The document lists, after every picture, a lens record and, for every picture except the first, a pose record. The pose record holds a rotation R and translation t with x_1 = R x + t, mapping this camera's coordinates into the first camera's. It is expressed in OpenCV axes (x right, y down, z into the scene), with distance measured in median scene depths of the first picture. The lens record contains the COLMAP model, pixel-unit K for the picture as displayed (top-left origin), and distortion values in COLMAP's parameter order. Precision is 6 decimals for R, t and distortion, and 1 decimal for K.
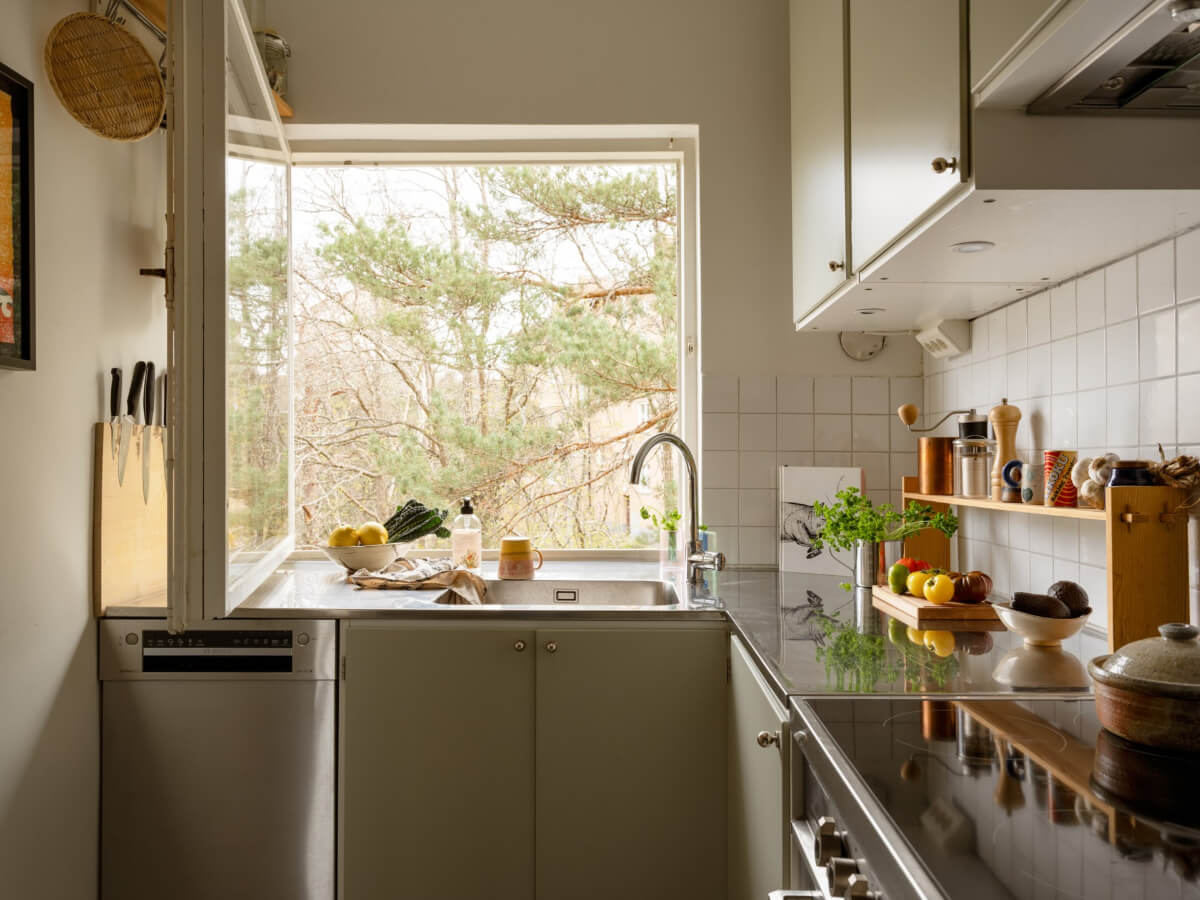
lens RADIAL K [[933.0, 0, 608.2], [0, 933.0, 474.6], [0, 0, 1]] dist [0.002795, -0.005148]
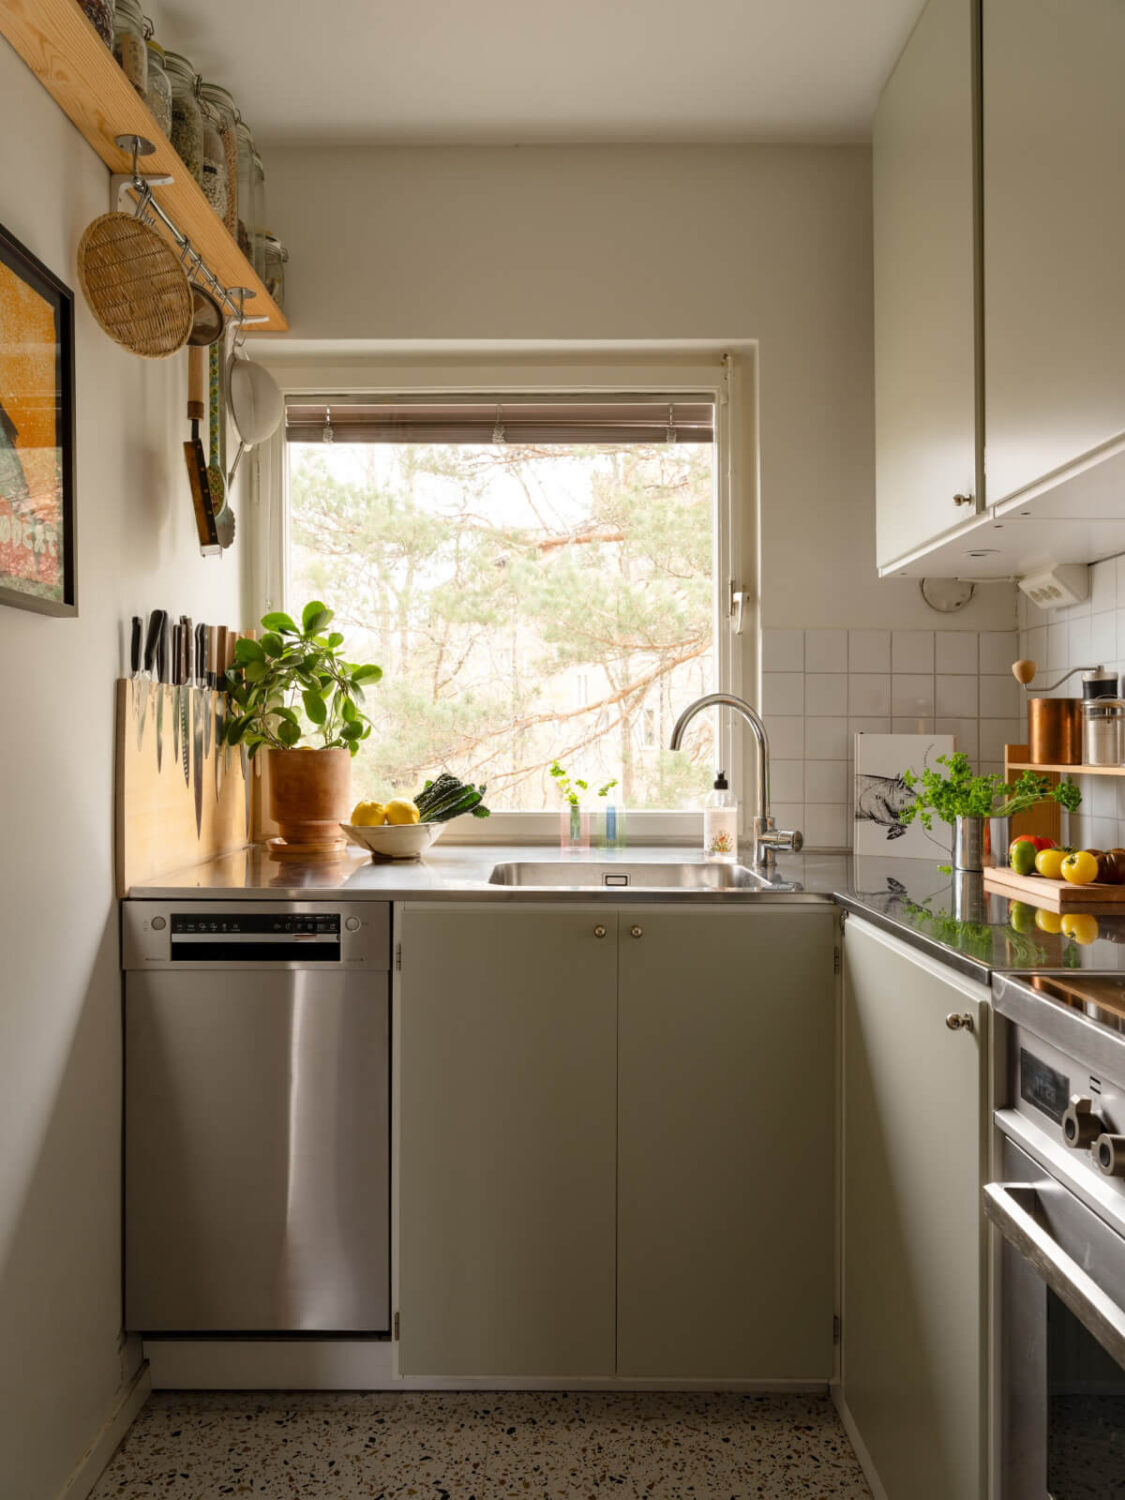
lens RADIAL K [[1166.3, 0, 323.5], [0, 1166.3, 792.0], [0, 0, 1]] dist [0.002795, -0.005148]
pose [[0.999975, 0.001233, -0.007008, -0.323982], [-0.001173, 0.999962, 0.008637, 0.039200], [0.007018, -0.008629, 0.999938, -0.096289]]
